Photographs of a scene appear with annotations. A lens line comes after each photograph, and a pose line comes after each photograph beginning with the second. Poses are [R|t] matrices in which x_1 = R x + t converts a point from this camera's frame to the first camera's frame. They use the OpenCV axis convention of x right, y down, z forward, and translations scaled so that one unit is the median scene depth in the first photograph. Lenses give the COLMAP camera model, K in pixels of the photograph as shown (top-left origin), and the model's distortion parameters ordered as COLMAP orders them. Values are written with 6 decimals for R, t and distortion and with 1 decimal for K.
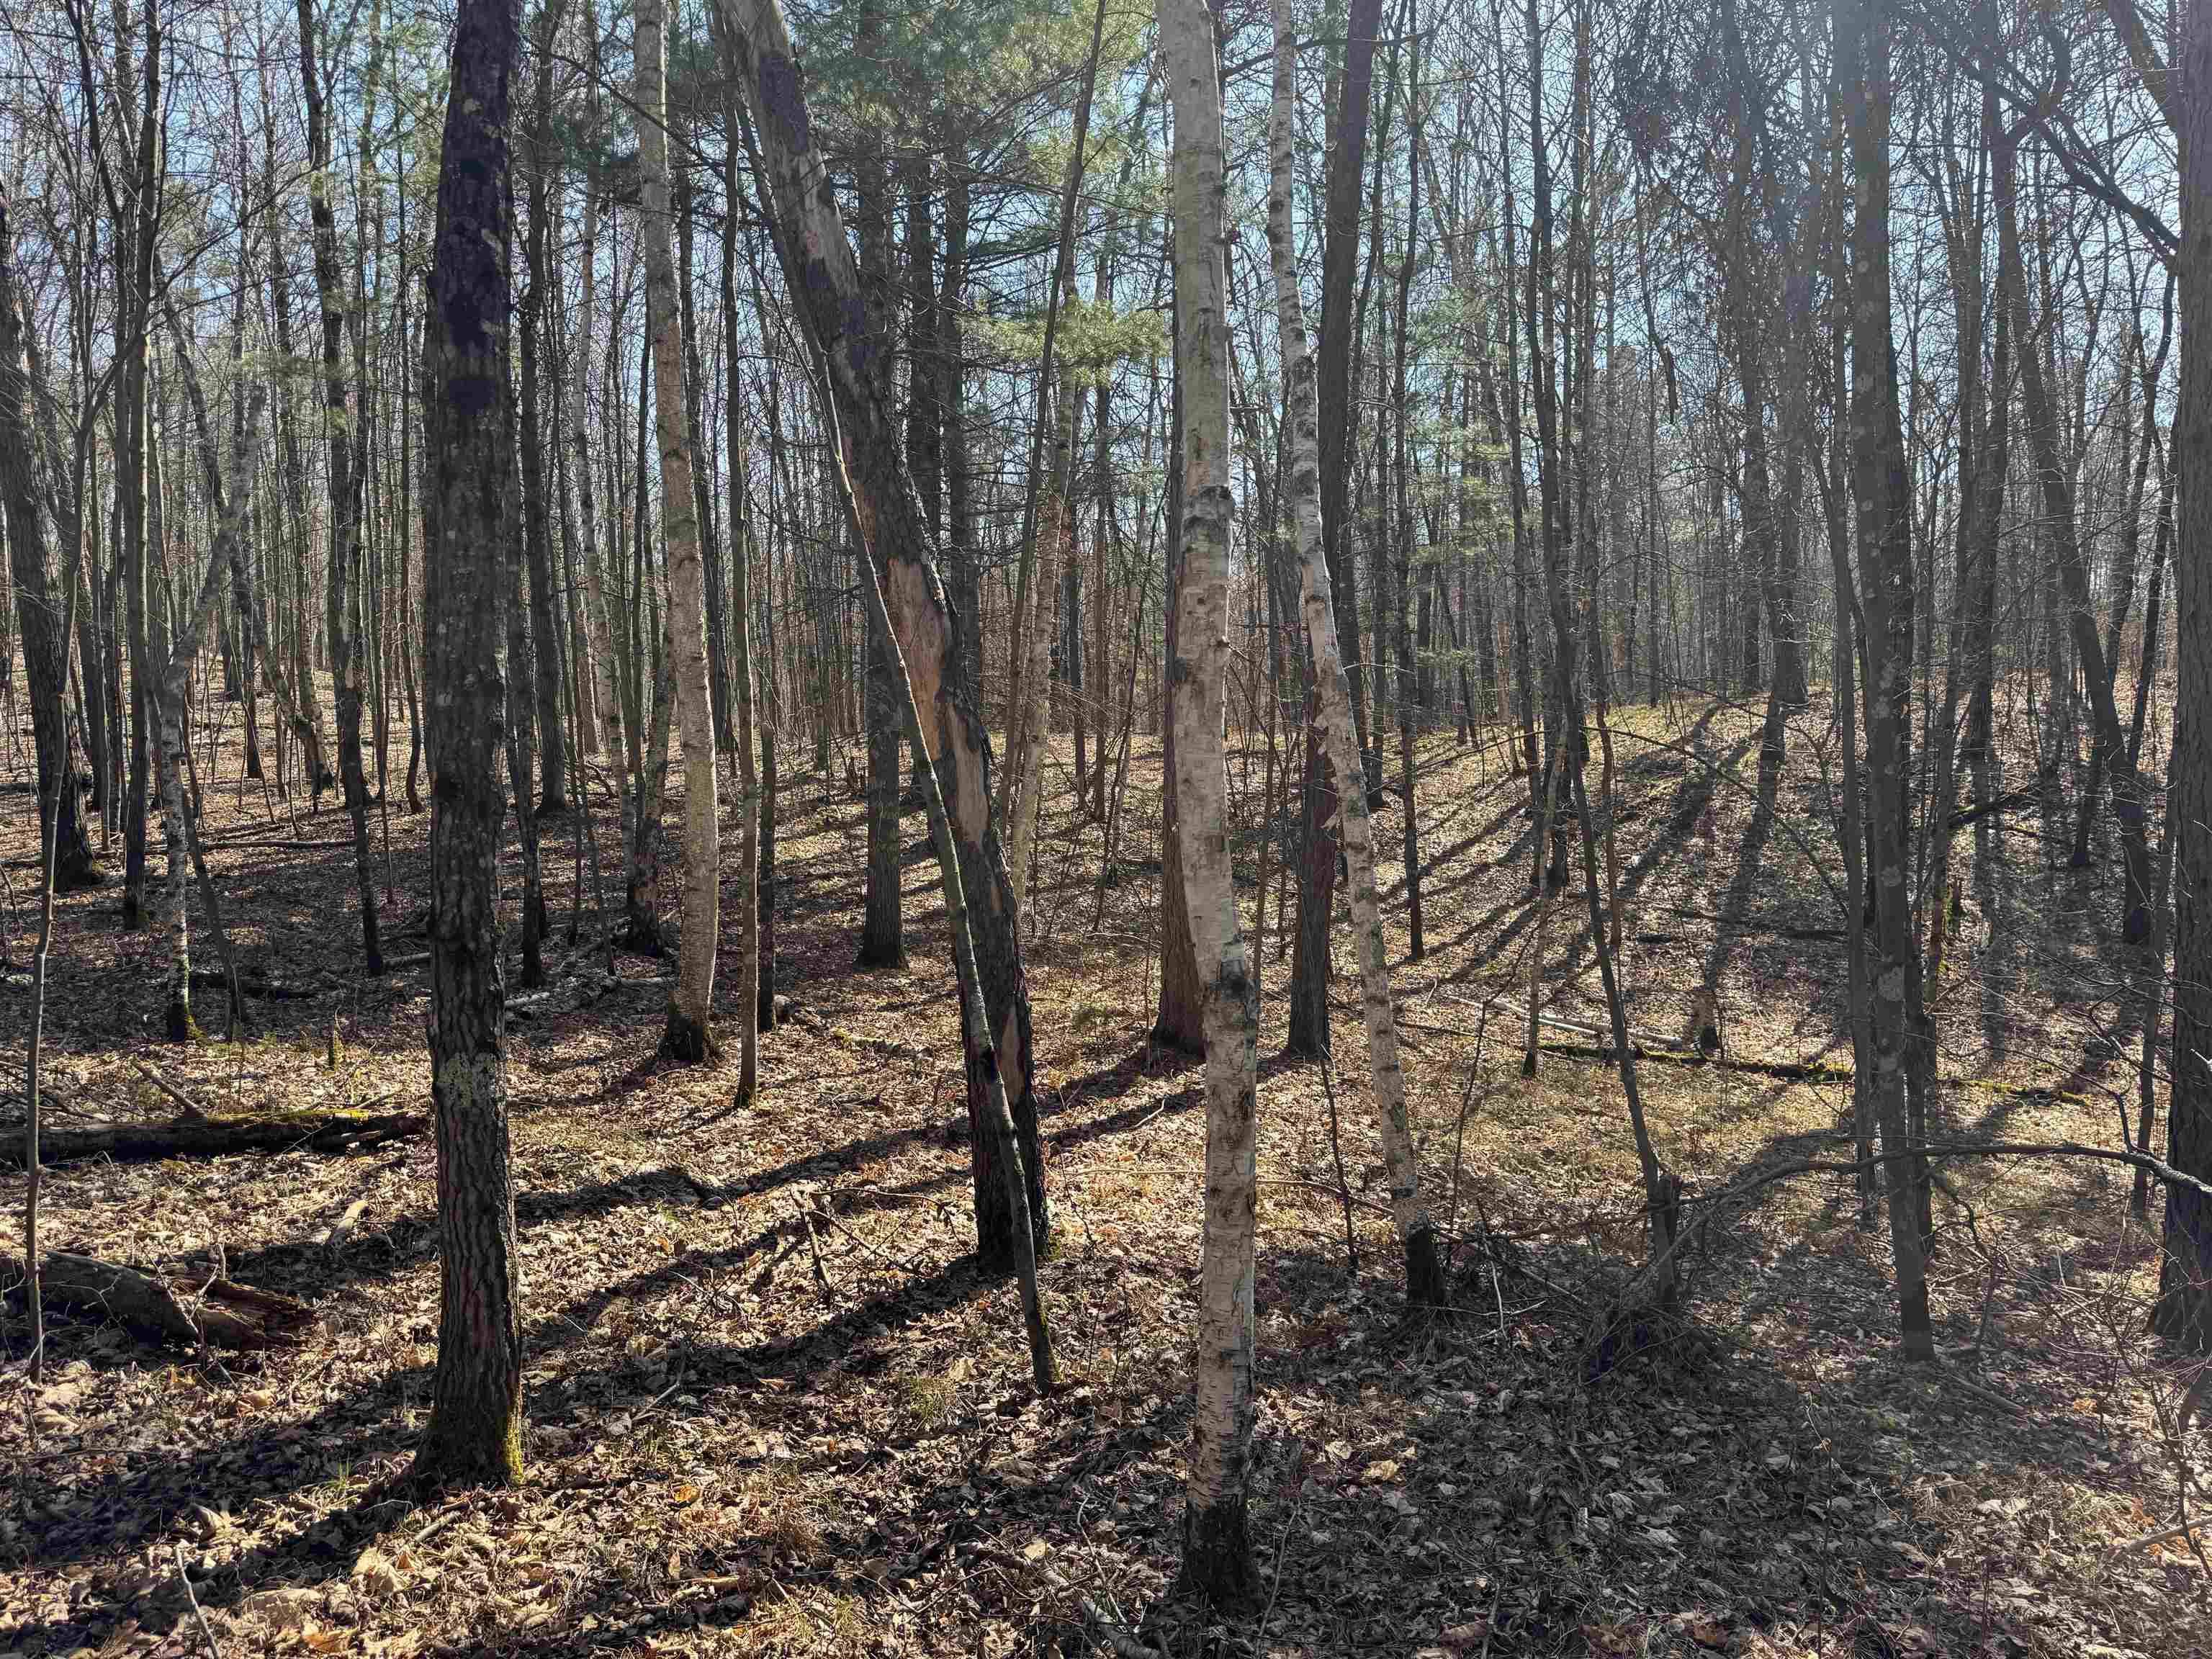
lens RADIAL K [[1465.4, 0, 1110.4], [0, 1465.4, 836.4], [0, 0, 1]] dist [-0.004767, -0.004436]
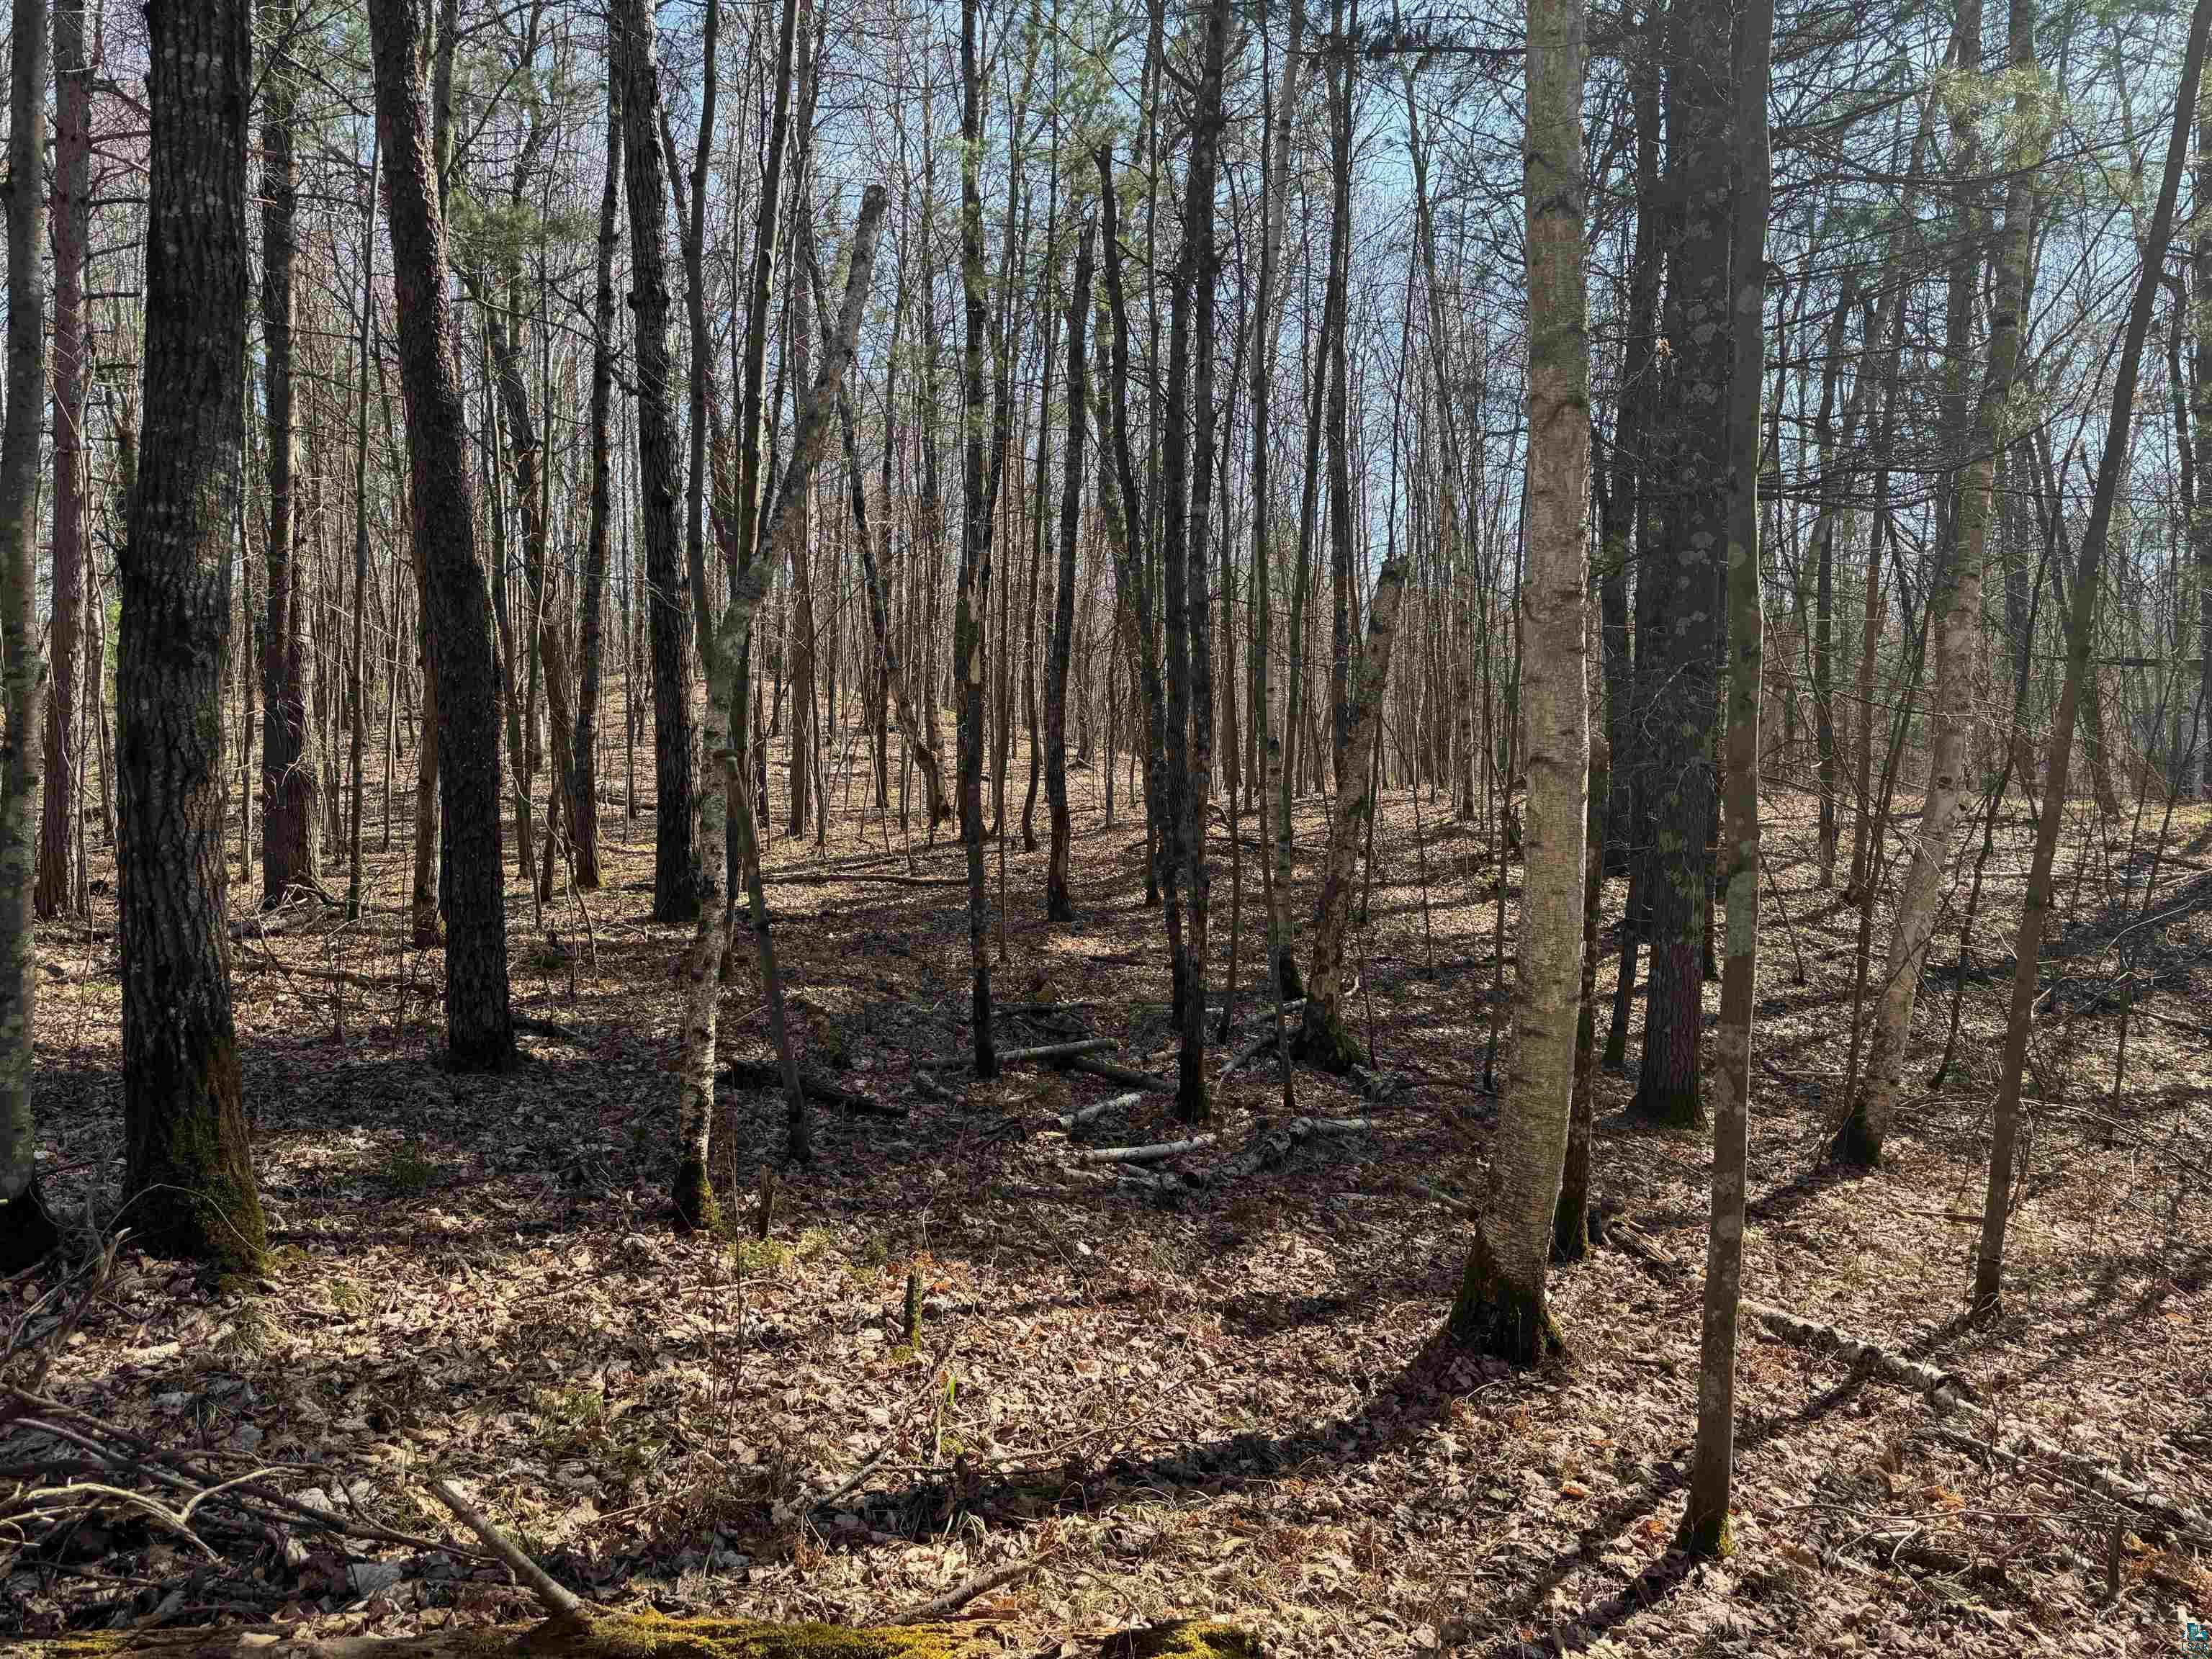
lens RADIAL K [[1539.8, 0, 1106.0], [0, 1539.8, 829.5], [0, 0, 1]] dist [0.047175, -0.028974]
pose [[0.925052, 0.041054, -0.377616, -0.064730], [-0.056390, 0.997969, -0.029639, -0.003225], [0.375632, 0.048712, 0.925488, 0.123342]]
